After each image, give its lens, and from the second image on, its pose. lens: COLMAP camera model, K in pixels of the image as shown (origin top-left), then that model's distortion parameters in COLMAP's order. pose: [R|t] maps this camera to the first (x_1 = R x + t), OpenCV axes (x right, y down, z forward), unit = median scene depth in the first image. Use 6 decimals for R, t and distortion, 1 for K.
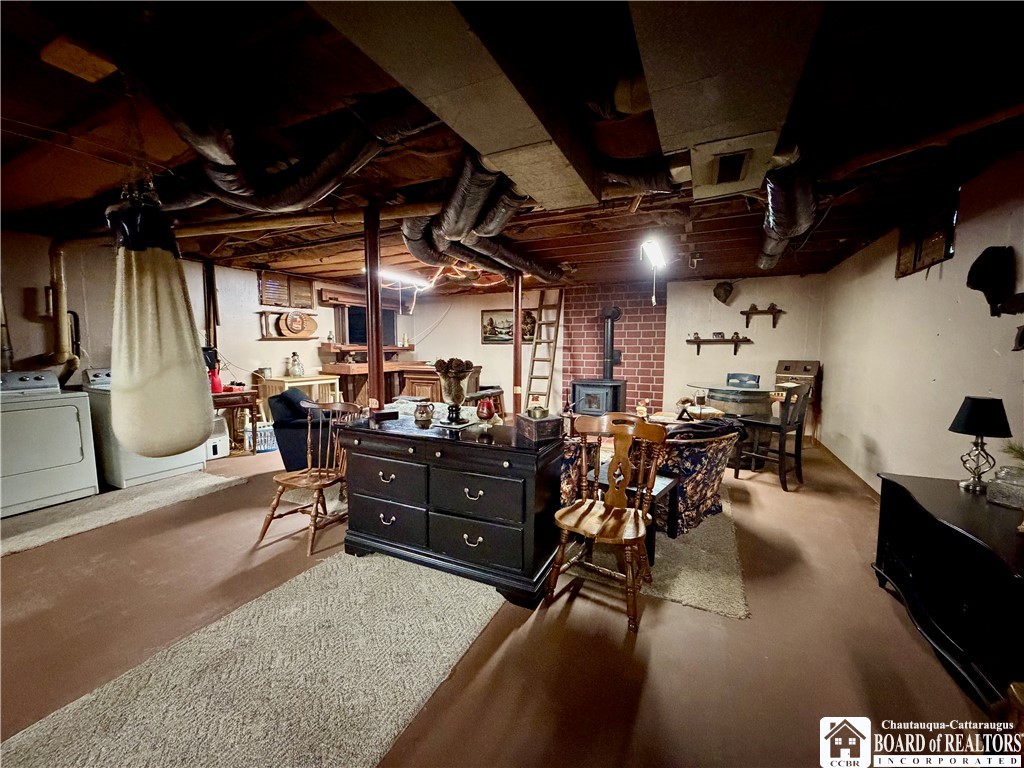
lens RADIAL K [[408.3, 0, 511.1], [0, 408.3, 379.2], [0, 0, 1]] dist [0.001193, -0.000342]
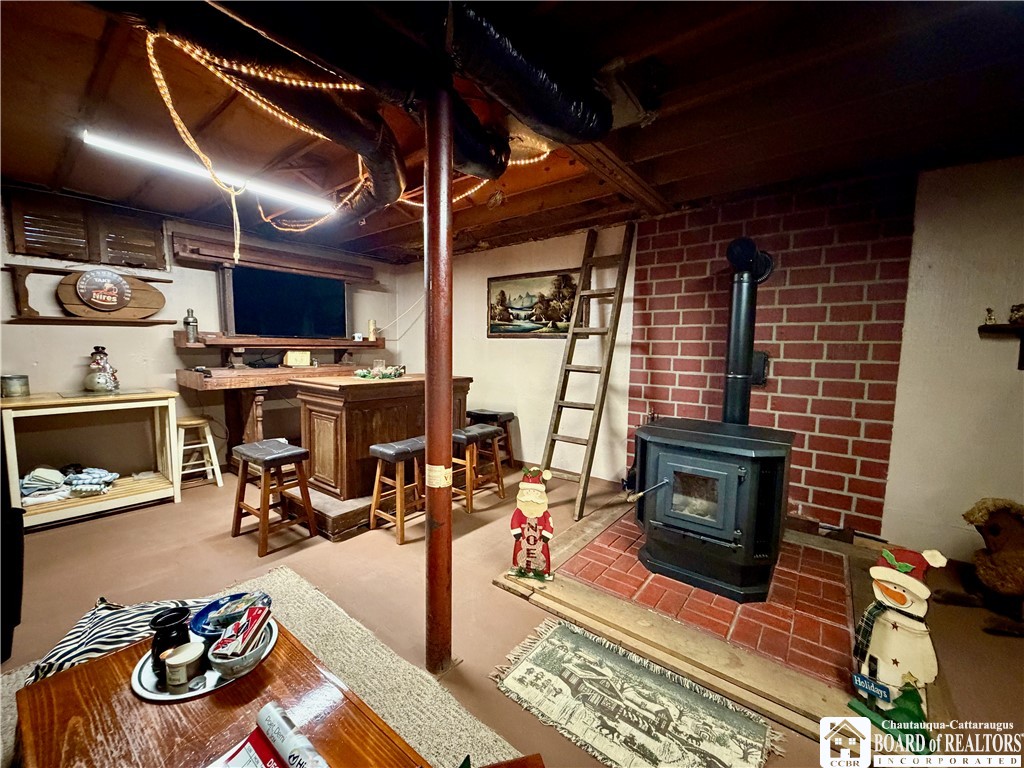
lens RADIAL K [[408.3, 0, 508.8], [0, 408.3, 382.7], [0, 0, 1]] dist [0.001193, -0.000342]
pose [[0.976161, 0.030854, -0.214843, 0.092245], [-0.028588, 0.999498, 0.013649, -0.035082], [0.215156, -0.007182, 0.976553, 0.500916]]
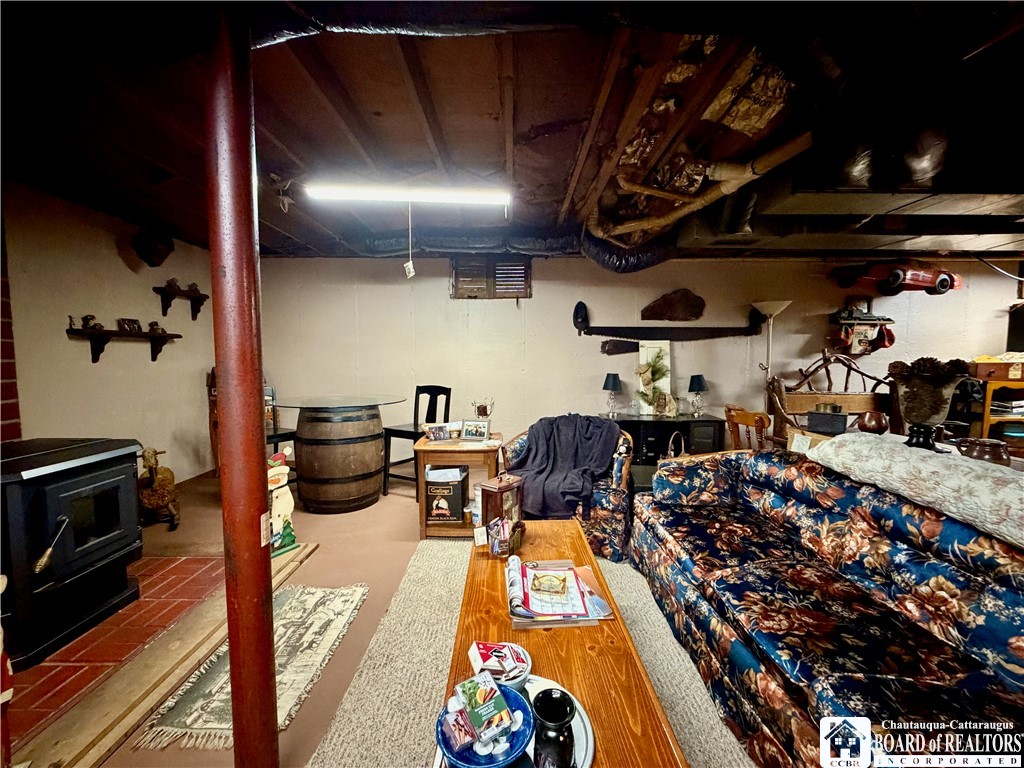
lens RADIAL K [[408.3, 0, 511.0], [0, 408.3, 386.5], [0, 0, 1]] dist [0.001193, -0.000342]
pose [[-0.433404, -0.065103, 0.898845, -0.167495], [0.068715, 0.992096, 0.104990, -0.042727], [-0.898576, 0.107267, -0.425505, 0.682064]]
